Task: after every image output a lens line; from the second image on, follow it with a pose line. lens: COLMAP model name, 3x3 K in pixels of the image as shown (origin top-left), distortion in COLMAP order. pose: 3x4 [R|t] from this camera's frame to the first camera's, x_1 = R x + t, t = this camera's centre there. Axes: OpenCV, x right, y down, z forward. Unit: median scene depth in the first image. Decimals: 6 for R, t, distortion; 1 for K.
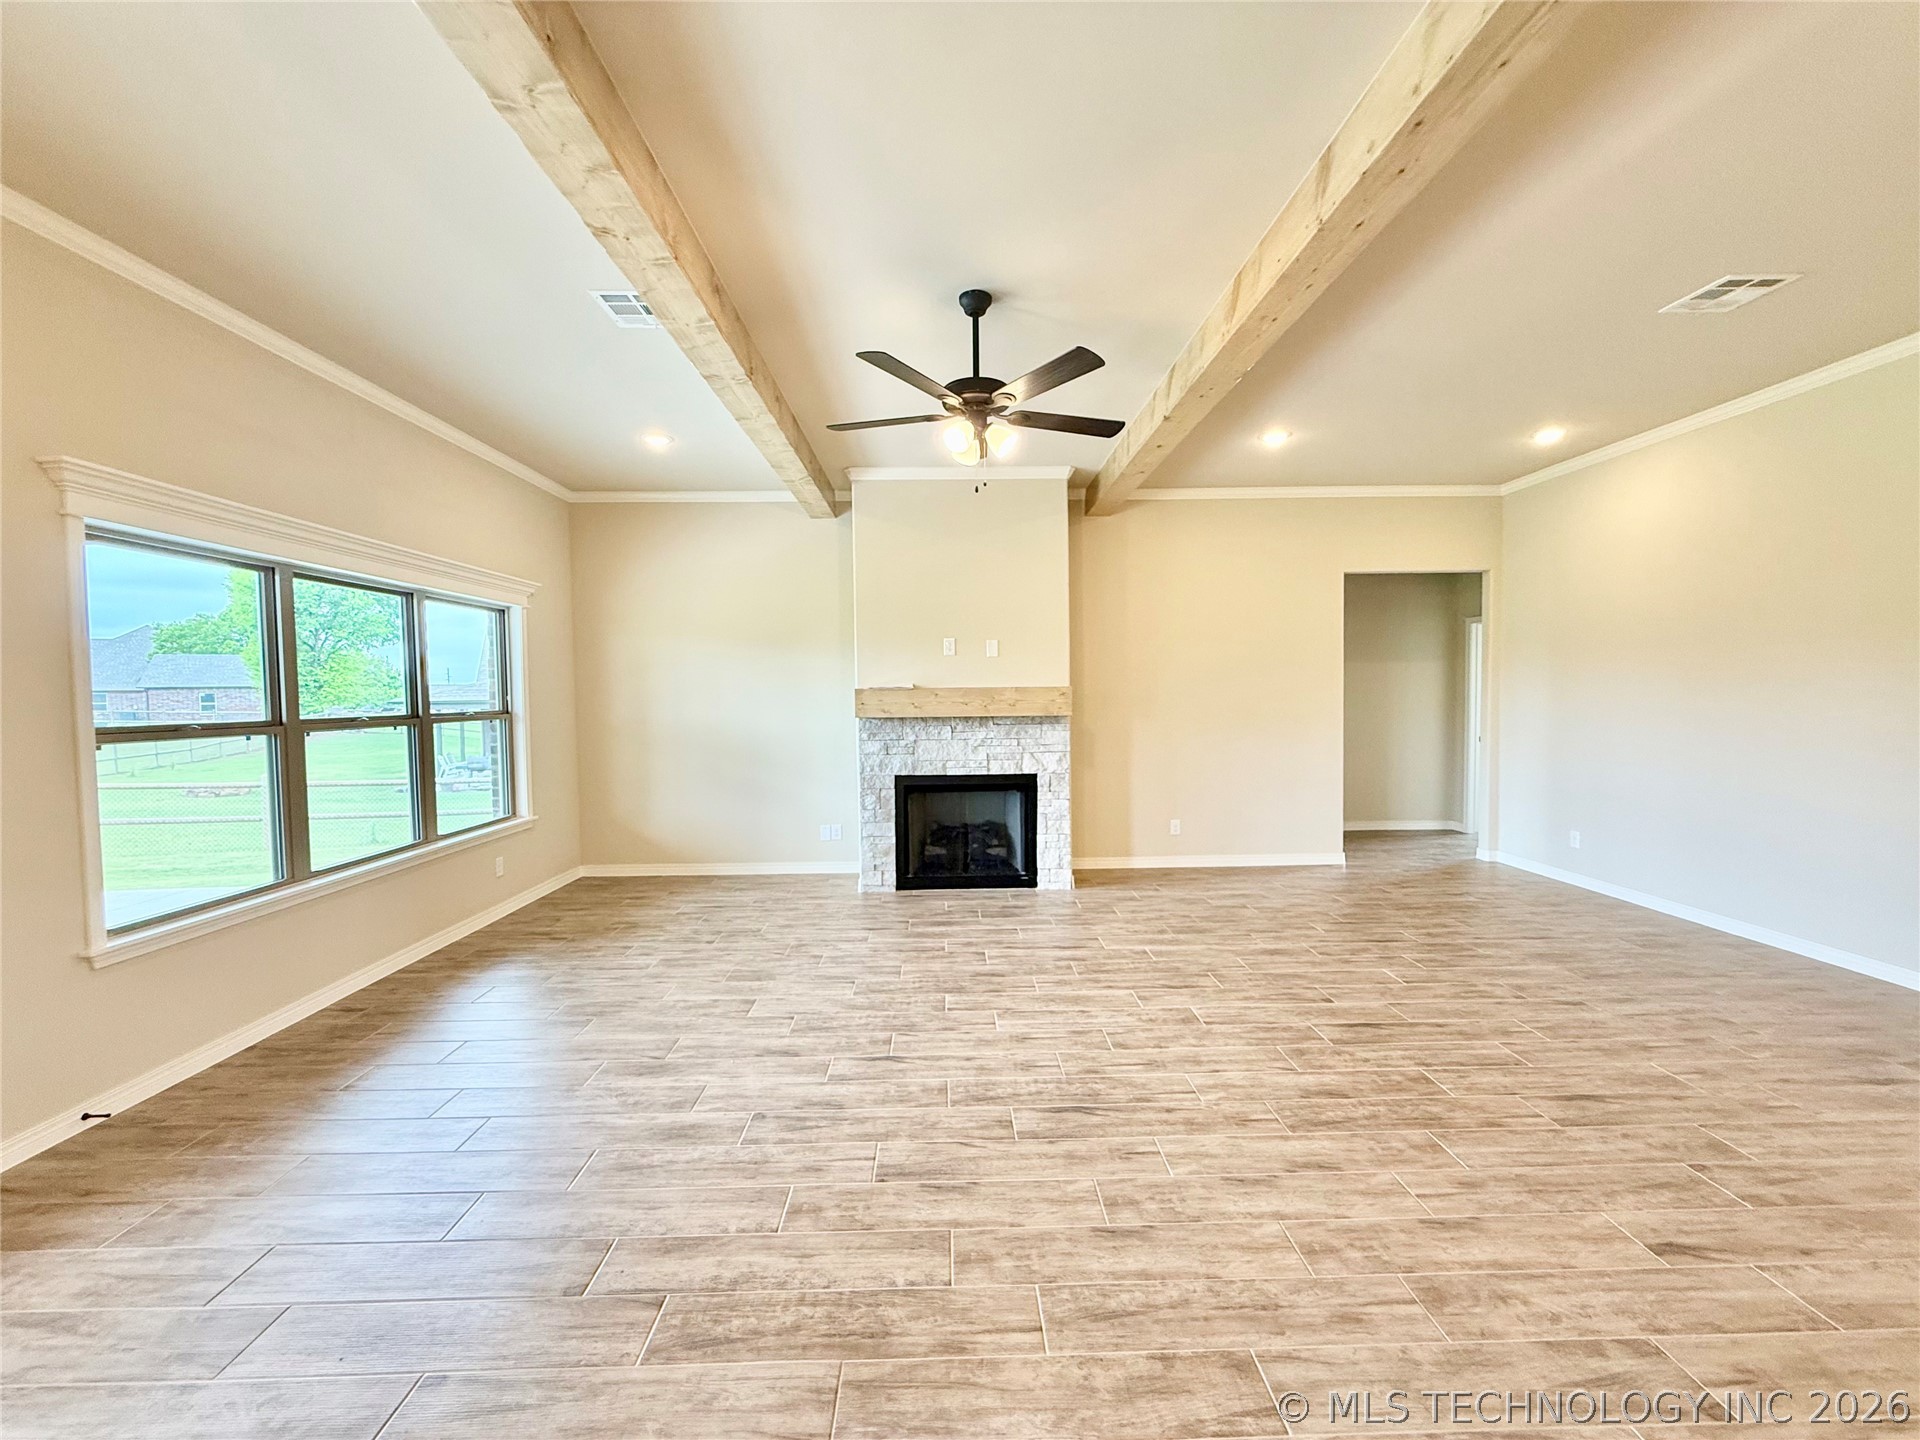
lens RADIAL K [[766.5, 0, 958.4], [0, 766.5, 720.7], [0, 0, 1]] dist [0.000585, 0.000149]
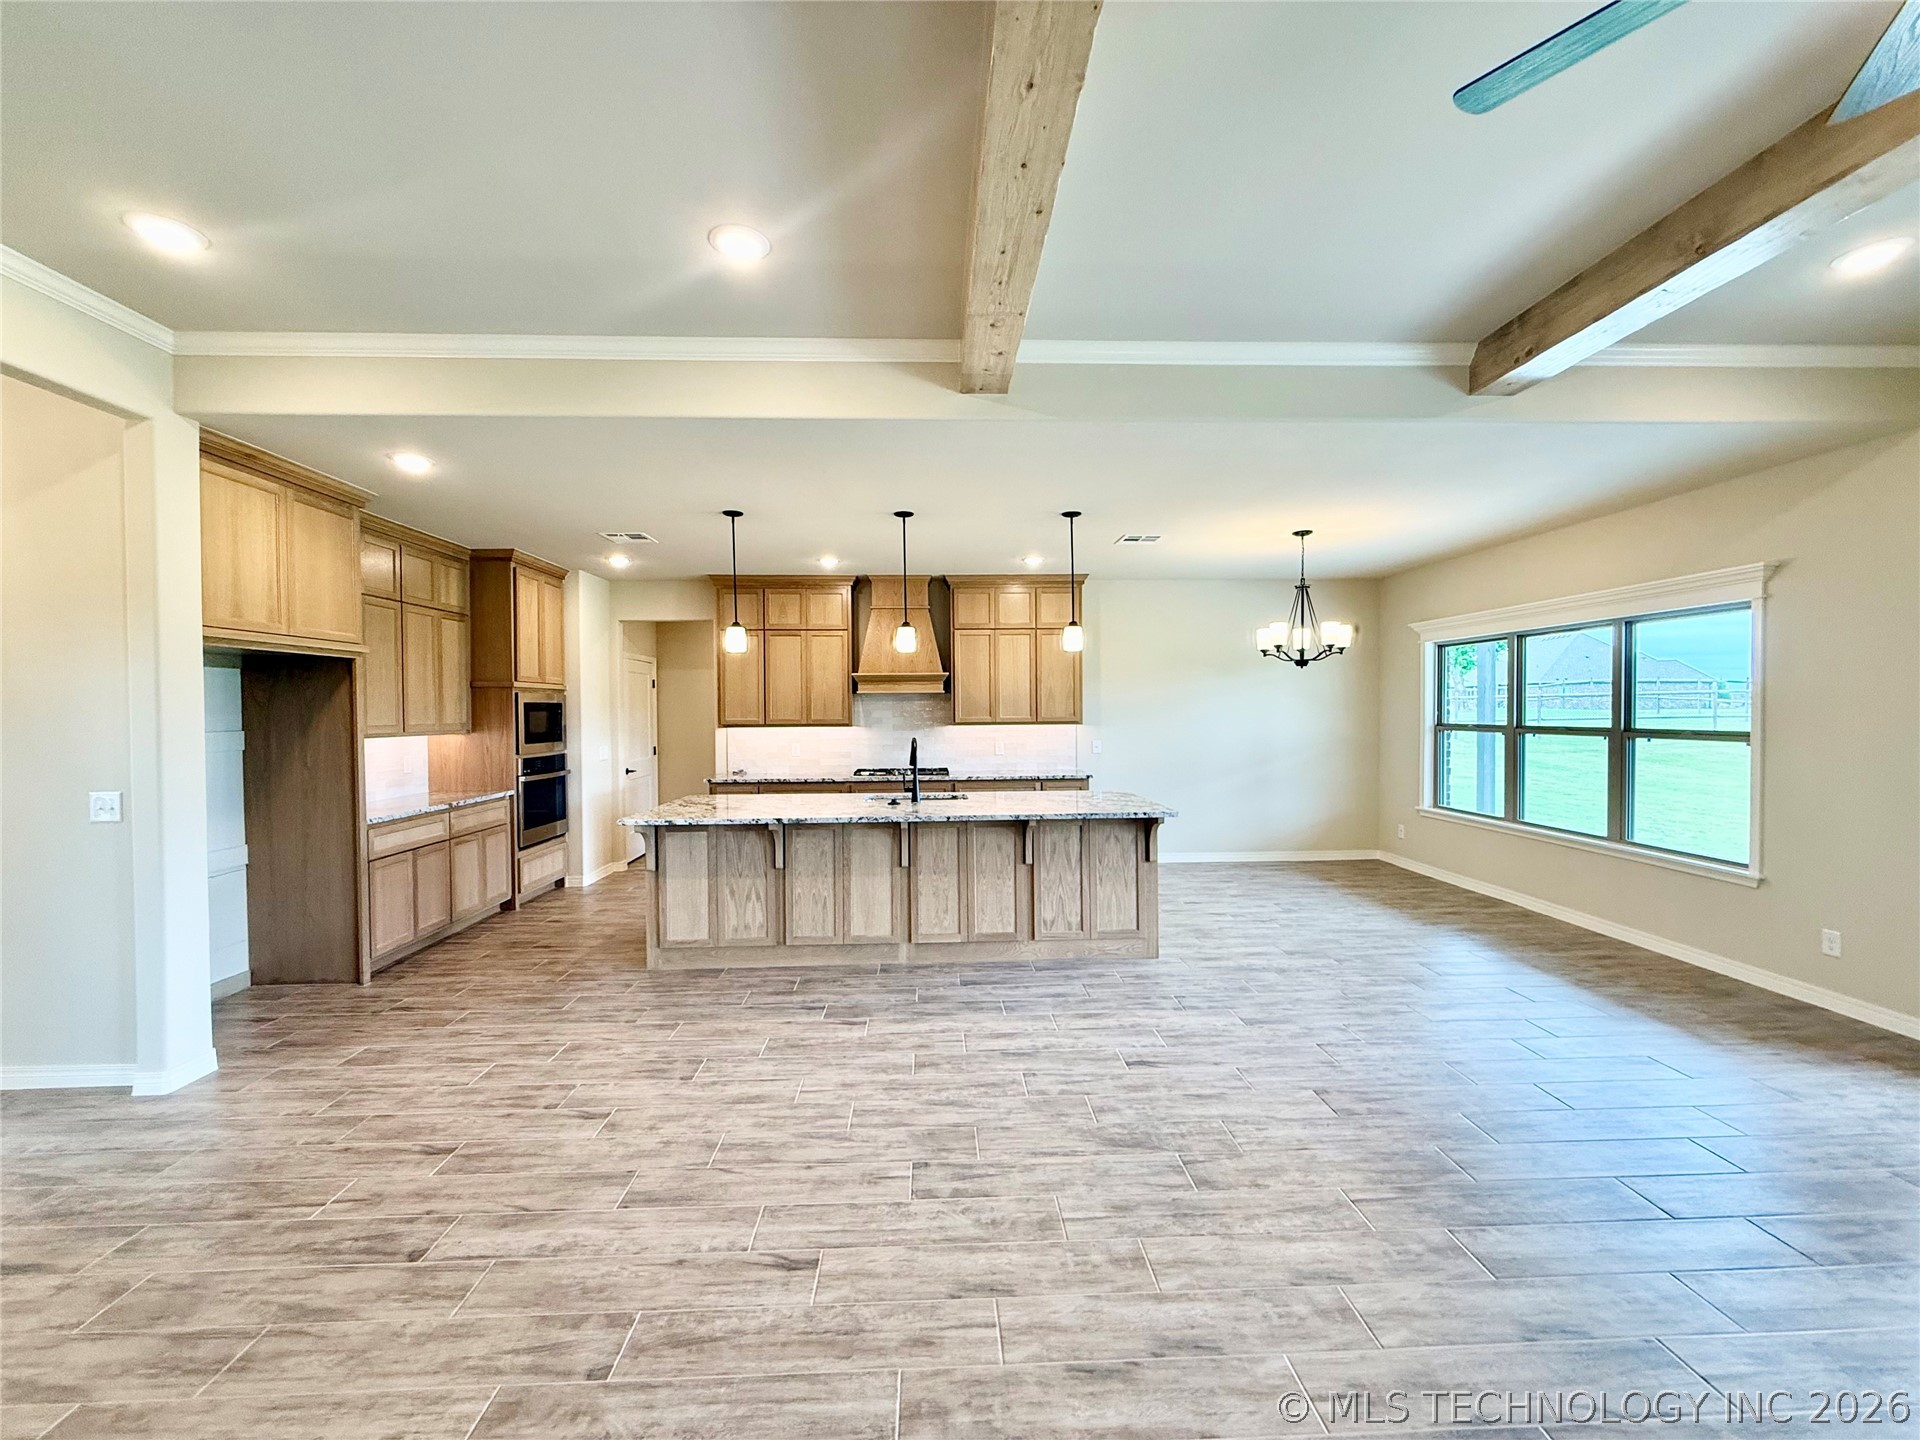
lens RADIAL K [[766.5, 0, 958.4], [0, 766.5, 720.7], [0, 0, 1]] dist [0.000585, 0.000149]
pose [[-0.999635, 0.019928, -0.018235, 0.385335], [0.018922, 0.998373, 0.053787, -0.061363], [0.019277, 0.053422, -0.998386, 1.092710]]
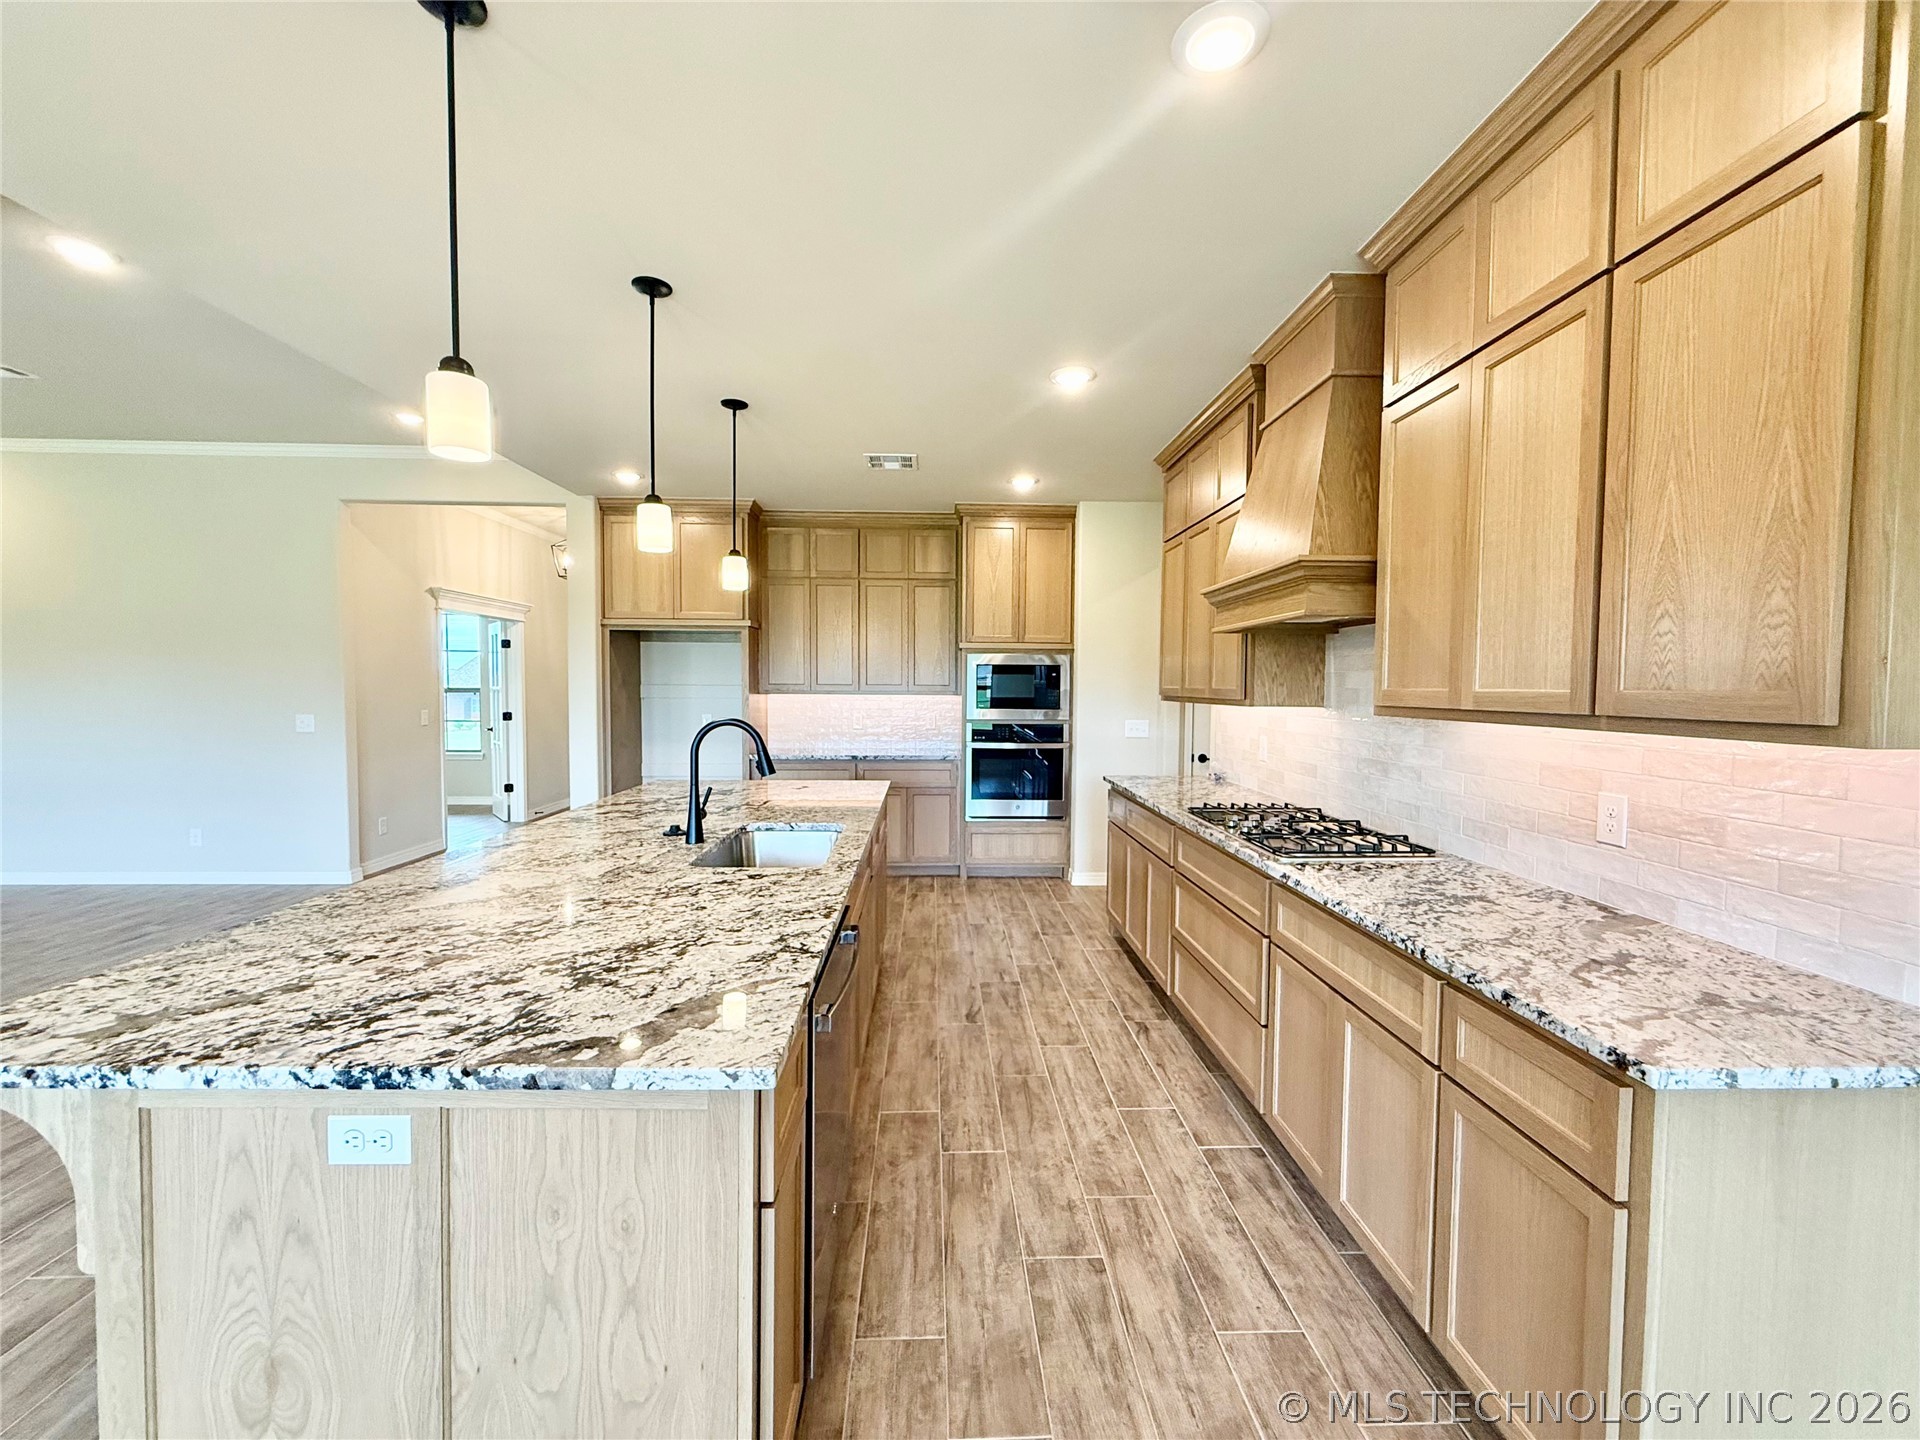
lens RADIAL K [[766.5, 0, 958.4], [0, 766.5, 720.7], [0, 0, 1]] dist [0.000585, 0.000149]
pose [[-0.015359, -0.035985, 0.999234, -0.252980], [0.031865, 0.998827, 0.036460, 0.025772], [-0.999374, 0.032401, -0.014195, -0.482907]]
